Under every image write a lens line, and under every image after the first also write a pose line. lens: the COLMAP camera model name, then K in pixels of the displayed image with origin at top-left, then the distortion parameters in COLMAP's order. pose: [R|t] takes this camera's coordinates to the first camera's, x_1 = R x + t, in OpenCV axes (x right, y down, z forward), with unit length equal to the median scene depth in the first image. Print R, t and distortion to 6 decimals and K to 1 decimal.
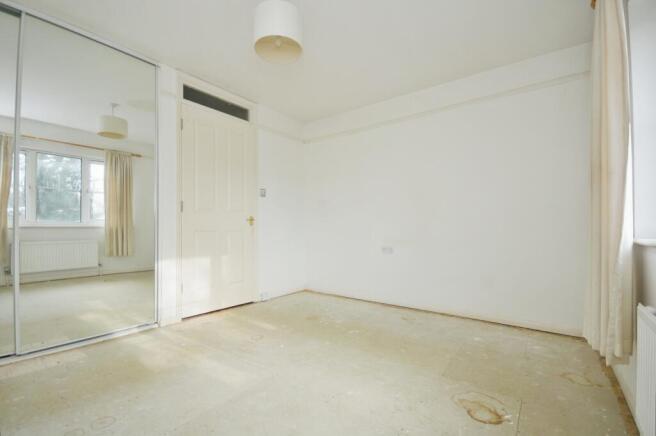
lens RADIAL K [[294.3, 0, 327.3], [0, 294.3, 226.4], [0, 0, 1]] dist [-0.000822, -0.000368]
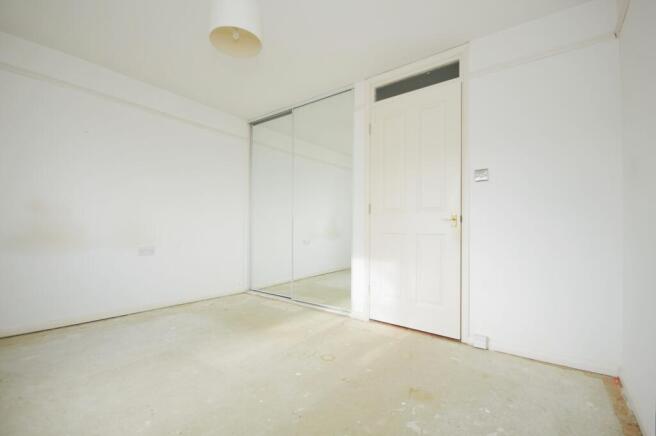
lens RADIAL K [[294.3, 0, 327.3], [0, 294.3, 226.4], [0, 0, 1]] dist [-0.000822, -0.000368]
pose [[-0.015057, -0.004244, -0.999878, 0.530357], [-0.003931, 0.999984, -0.004185, -0.001998], [0.999879, 0.003868, -0.015074, 0.867583]]
